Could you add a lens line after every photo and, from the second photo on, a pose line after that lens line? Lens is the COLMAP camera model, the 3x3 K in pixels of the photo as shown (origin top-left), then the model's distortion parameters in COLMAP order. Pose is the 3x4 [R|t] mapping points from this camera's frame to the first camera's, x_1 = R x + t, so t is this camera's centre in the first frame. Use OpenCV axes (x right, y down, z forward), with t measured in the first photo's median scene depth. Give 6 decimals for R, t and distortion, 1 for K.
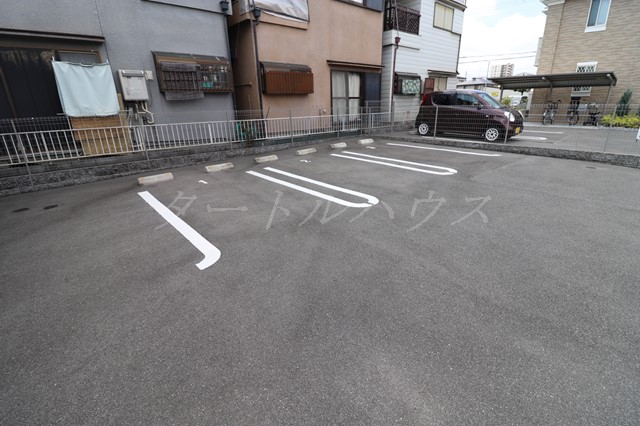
lens RADIAL K [[299.4, 0, 326.3], [0, 299.4, 211.5], [0, 0, 1]] dist [-0.001316, -0.011658]
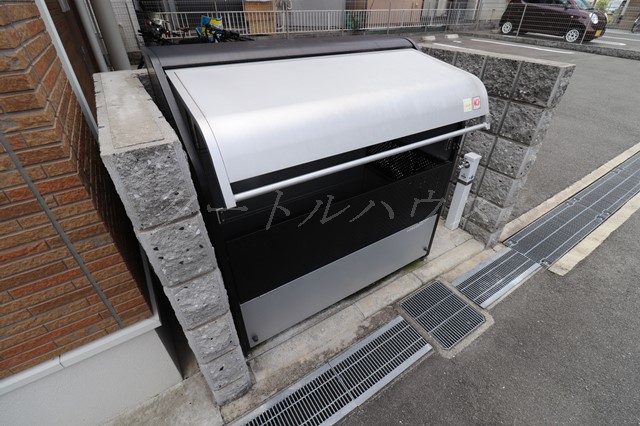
lens RADIAL K [[299.4, 0, 326.3], [0, 299.4, 211.5], [0, 0, 1]] dist [-0.001316, -0.011658]
pose [[0.986437, 0.113496, -0.118581, -0.127211], [-0.076859, 0.957711, 0.277275, 0.122971], [0.145036, -0.264400, 0.953445, -0.315601]]
